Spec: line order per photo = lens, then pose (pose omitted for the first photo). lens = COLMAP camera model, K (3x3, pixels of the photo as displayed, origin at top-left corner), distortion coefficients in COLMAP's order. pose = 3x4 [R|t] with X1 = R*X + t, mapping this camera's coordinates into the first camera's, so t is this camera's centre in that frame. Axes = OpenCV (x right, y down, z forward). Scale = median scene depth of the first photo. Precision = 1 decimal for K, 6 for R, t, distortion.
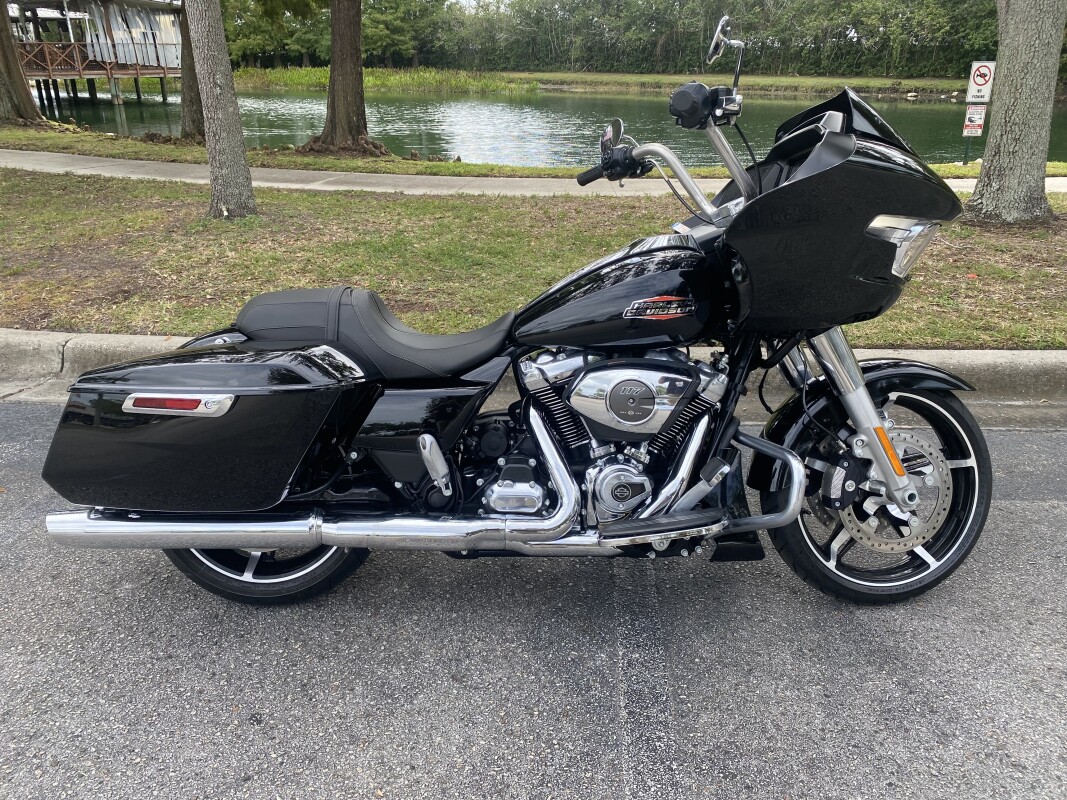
lens RADIAL K [[803.1, 0, 518.6], [0, 803.1, 402.2], [0, 0, 1]] dist [-0.001789, -0.003665]
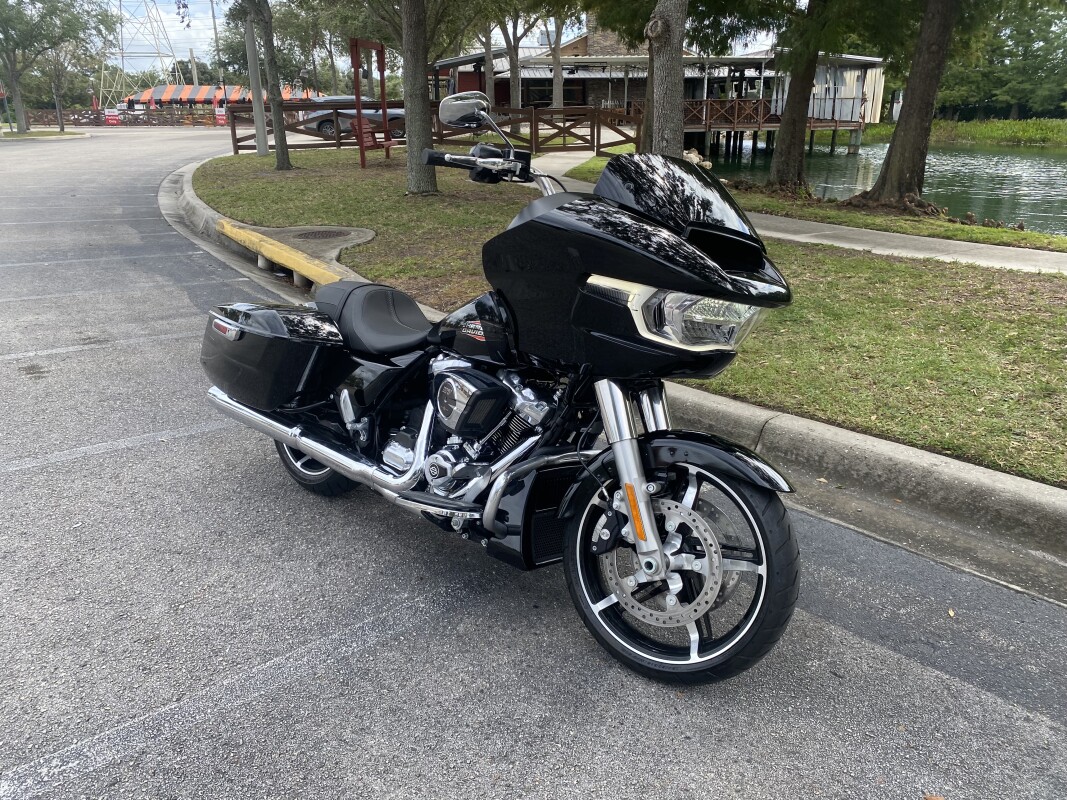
lens RADIAL K [[827.7, 0, 533.5], [0, 827.7, 400.0], [0, 0, 1]] dist [-0.000568, -0.001115]
pose [[0.708627, 0.223430, -0.669273, 0.071333], [-0.268376, 0.962596, 0.037196, -0.005383], [0.652550, 0.153259, 0.742085, 0.009002]]
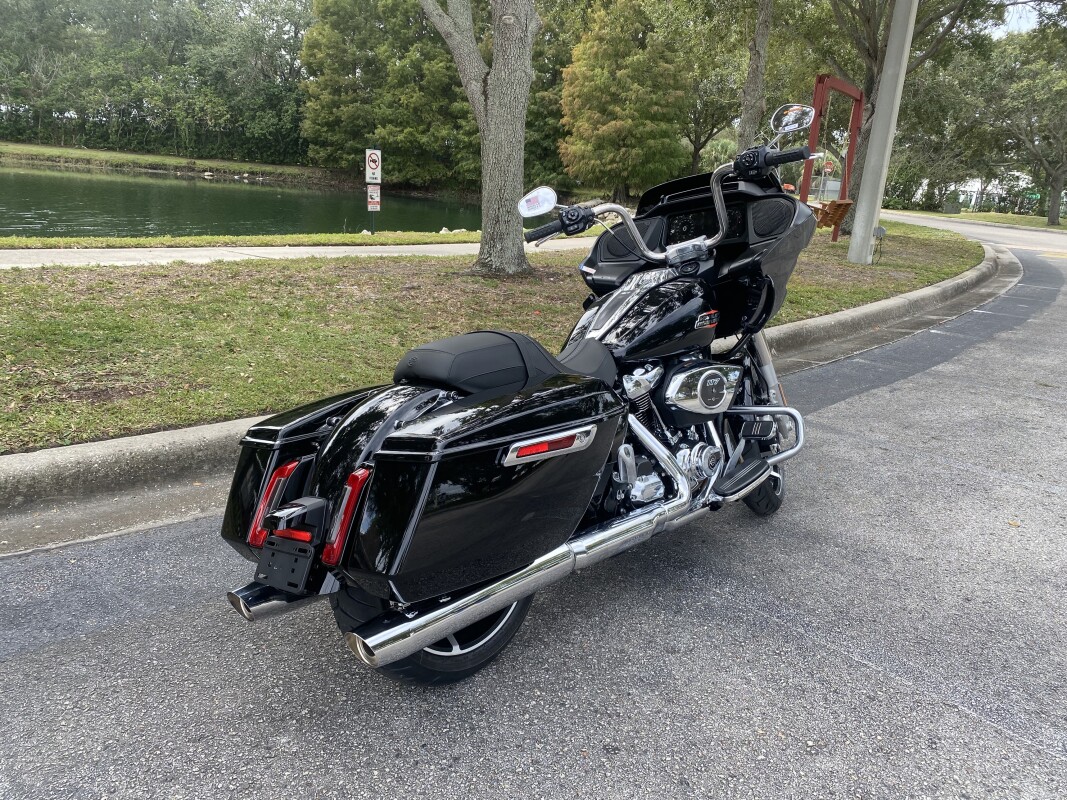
lens RADIAL K [[803.1, 0, 518.6], [0, 803.1, 402.2], [0, 0, 1]] dist [-0.001789, -0.003665]
pose [[0.687117, -0.147158, 0.711488, -0.065574], [0.208810, 0.977956, 0.000614, -0.003327], [-0.695894, 0.148143, 0.702698, 0.019427]]
